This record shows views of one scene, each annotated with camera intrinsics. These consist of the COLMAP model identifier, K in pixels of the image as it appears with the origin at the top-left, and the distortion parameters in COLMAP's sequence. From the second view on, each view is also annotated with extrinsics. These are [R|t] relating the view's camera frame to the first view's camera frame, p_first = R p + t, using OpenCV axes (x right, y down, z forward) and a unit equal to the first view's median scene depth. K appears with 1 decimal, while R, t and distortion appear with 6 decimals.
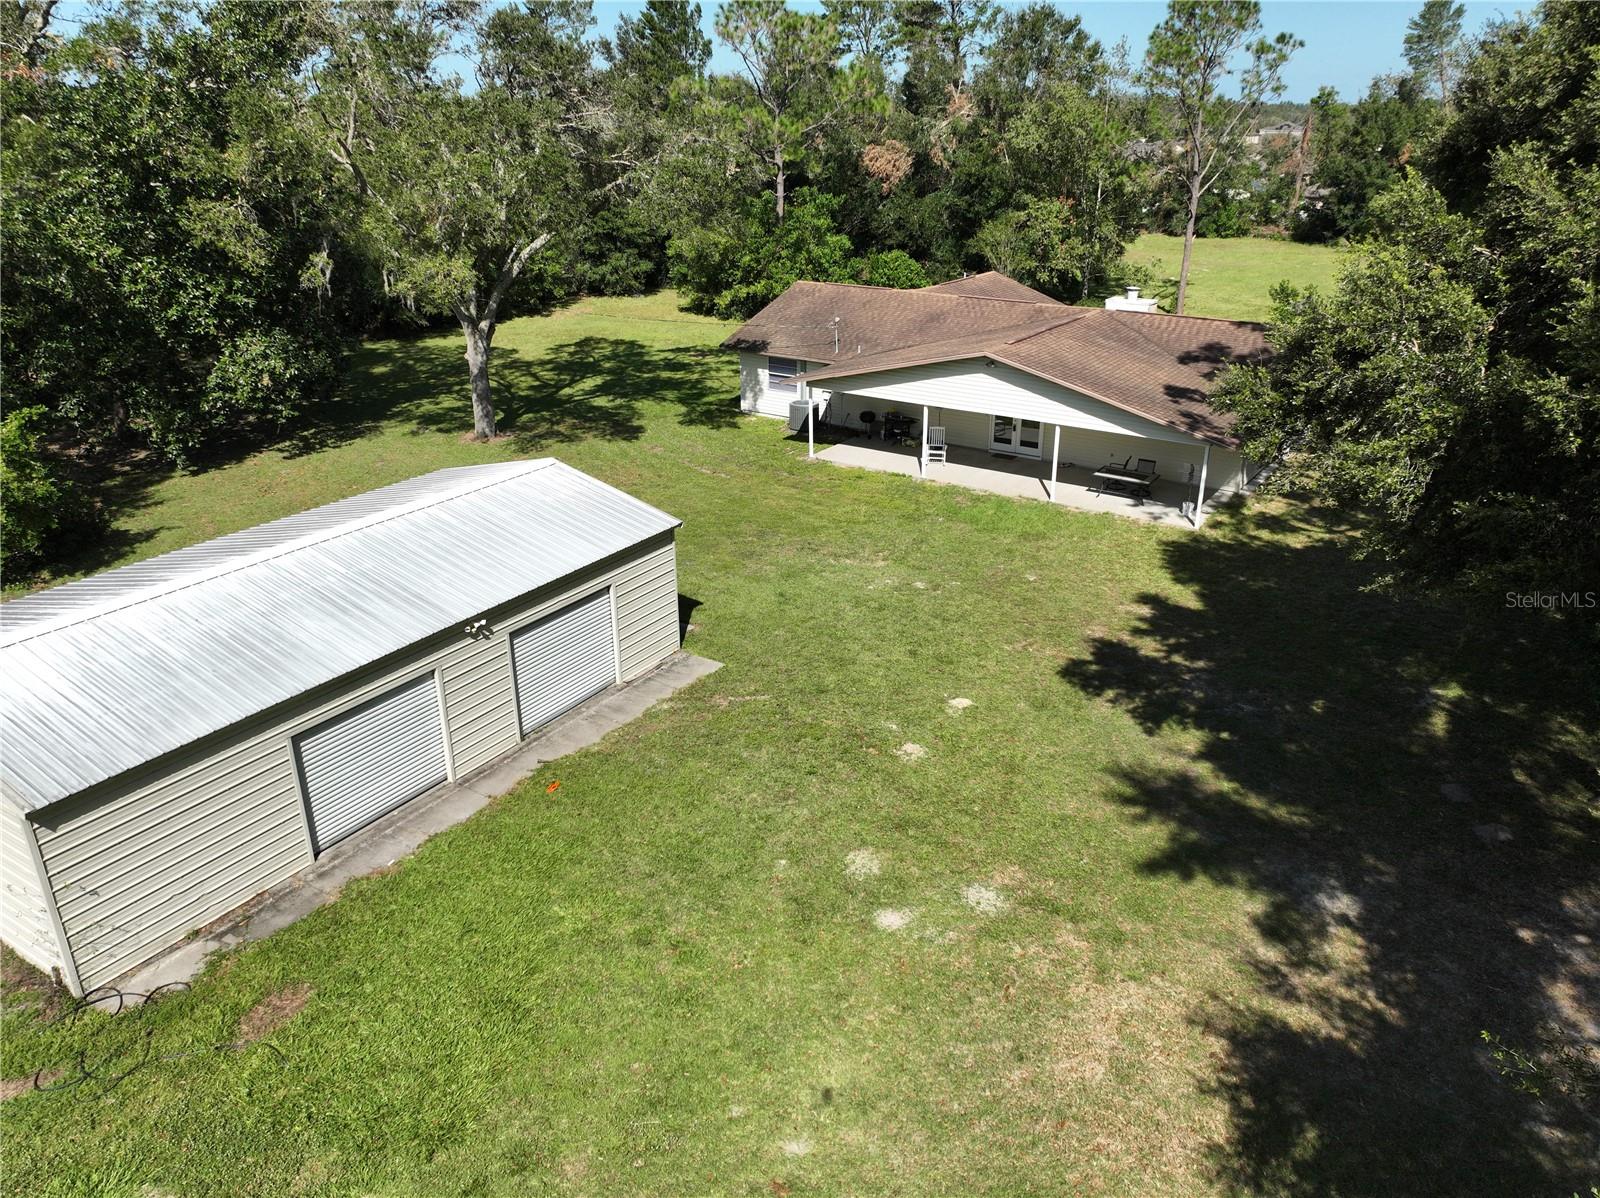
lens RADIAL K [[1158.0, 0, 810.1], [0, 1158.0, 604.7], [0, 0, 1]] dist [-0.001690, 0.019122]
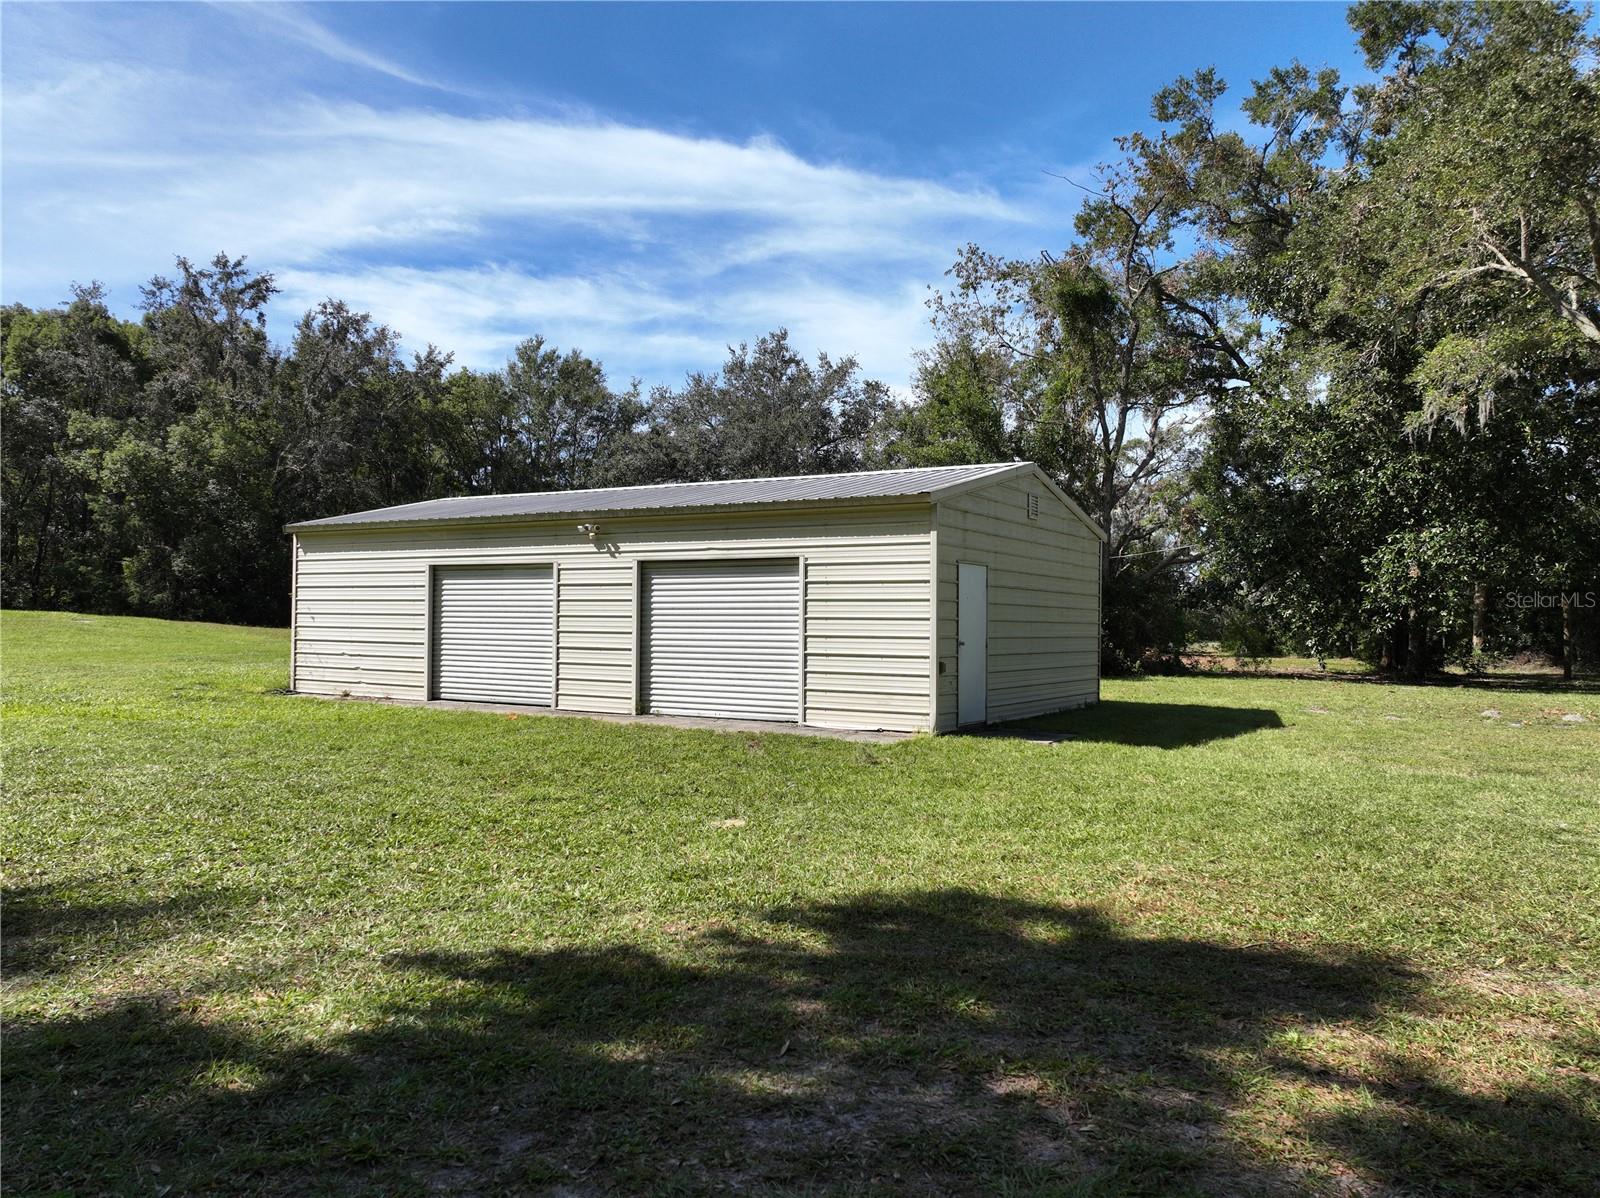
lens RADIAL K [[1158.0, 0, 774.6], [0, 1158.0, 603.5], [0, 0, 1]] dist [-0.001690, 0.019122]
pose [[0.007951, -0.007986, -0.999936, 0.540275], [-0.401776, 0.915677, -0.010508, 0.021520], [0.915703, 0.401834, 0.004072, 1.063469]]
